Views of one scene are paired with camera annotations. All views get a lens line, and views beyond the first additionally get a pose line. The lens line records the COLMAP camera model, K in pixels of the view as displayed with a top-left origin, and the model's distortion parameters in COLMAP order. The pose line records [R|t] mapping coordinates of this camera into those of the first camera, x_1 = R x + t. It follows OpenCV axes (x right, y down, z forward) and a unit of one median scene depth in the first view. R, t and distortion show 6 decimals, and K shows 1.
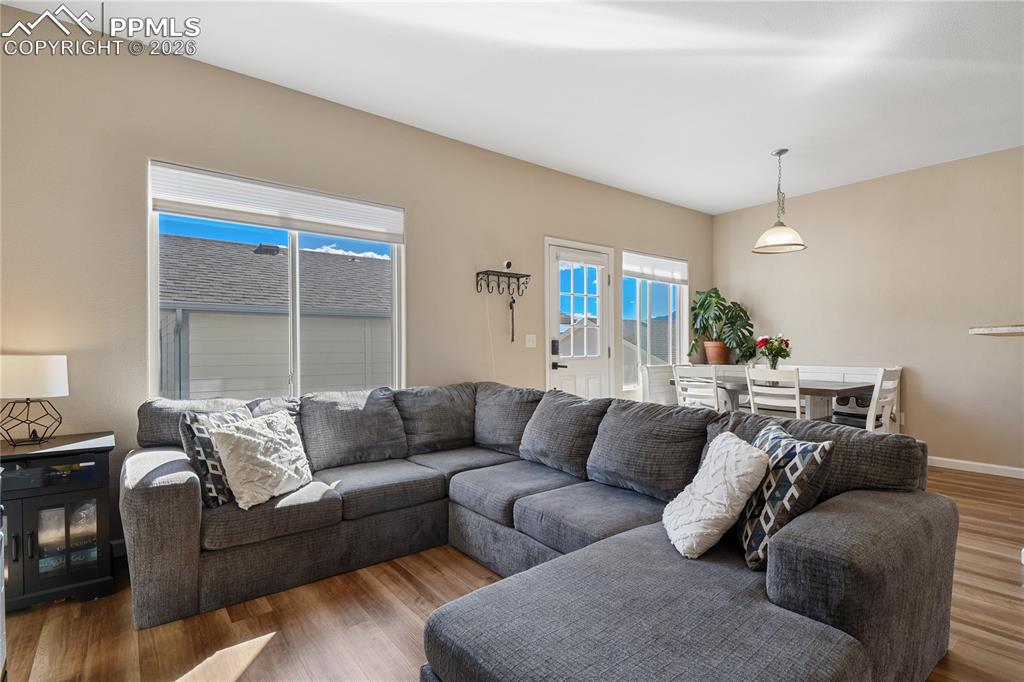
lens RADIAL K [[497.7, 0, 521.7], [0, 497.7, 346.1], [0, 0, 1]] dist [0.032229, -0.008618]
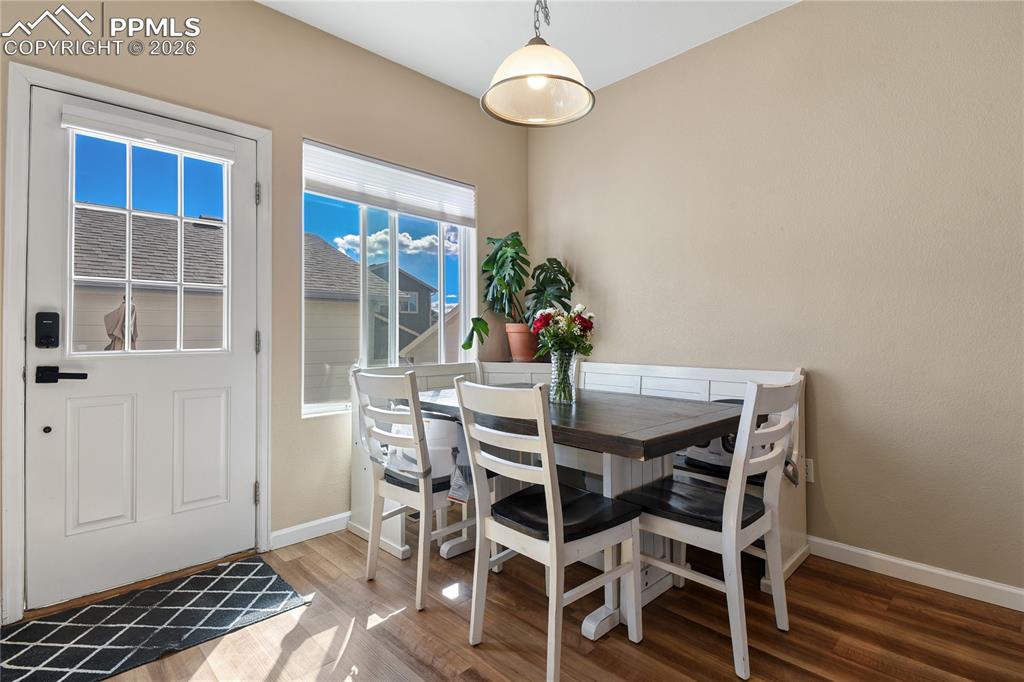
lens RADIAL K [[497.7, 0, 518.9], [0, 497.7, 332.8], [0, 0, 1]] dist [0.032229, -0.008618]
pose [[0.994928, 0.003750, 0.100515, 0.379726], [-0.003277, 0.999983, -0.004870, 0.005063], [-0.100531, 0.004516, 0.994924, 0.485457]]
